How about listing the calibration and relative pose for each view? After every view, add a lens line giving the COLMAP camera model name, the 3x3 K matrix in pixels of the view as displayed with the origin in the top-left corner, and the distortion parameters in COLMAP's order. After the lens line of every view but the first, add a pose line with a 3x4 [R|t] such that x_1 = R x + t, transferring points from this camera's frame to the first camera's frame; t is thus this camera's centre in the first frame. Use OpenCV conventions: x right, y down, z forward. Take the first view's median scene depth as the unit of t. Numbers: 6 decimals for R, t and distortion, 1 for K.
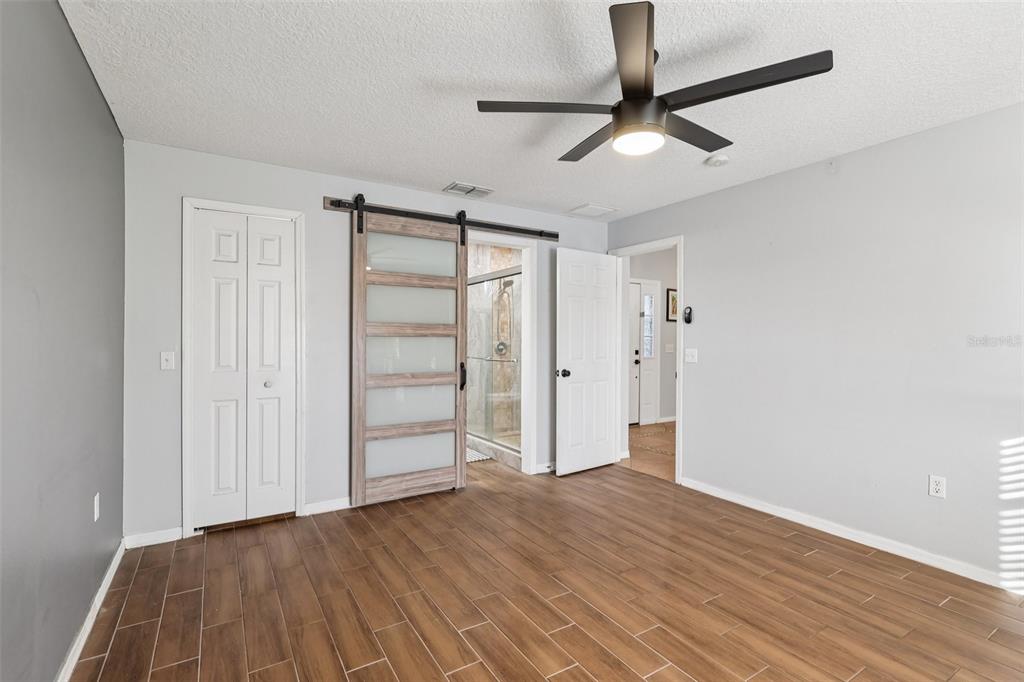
lens RADIAL K [[475.9, 0, 511.2], [0, 475.9, 337.5], [0, 0, 1]] dist [-0.002072, 0.001264]
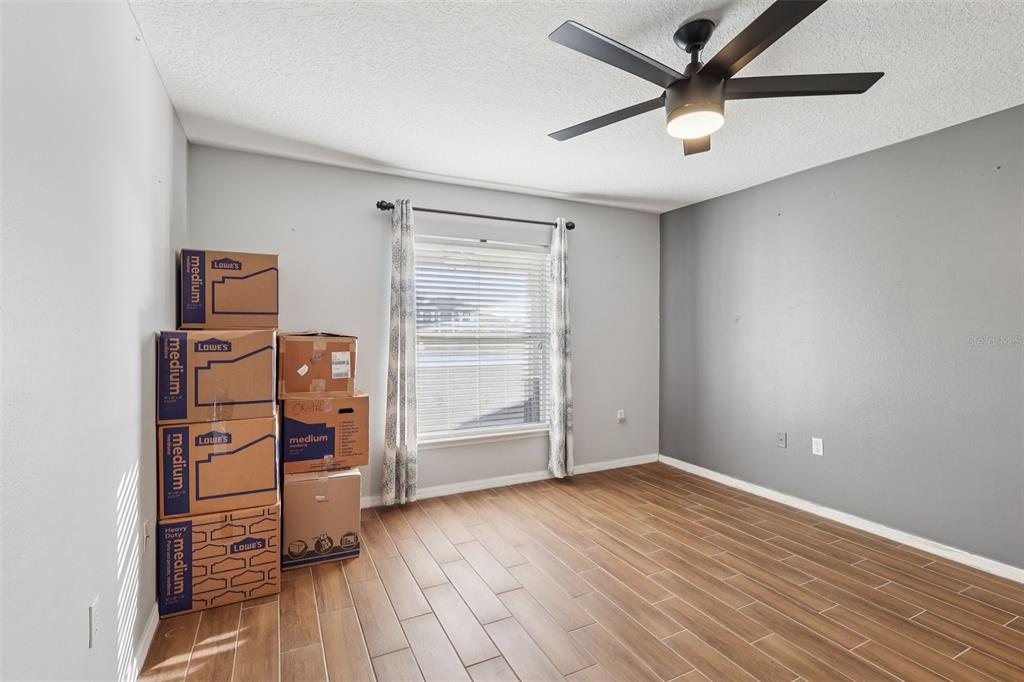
lens RADIAL K [[475.9, 0, 511.2], [0, 475.9, 337.5], [0, 0, 1]] dist [-0.002072, 0.001264]
pose [[-0.995131, -0.009693, 0.098087, 0.340479], [-0.008601, 0.999896, 0.011549, 0.000073], [-0.098188, 0.010649, -0.995111, 1.246894]]
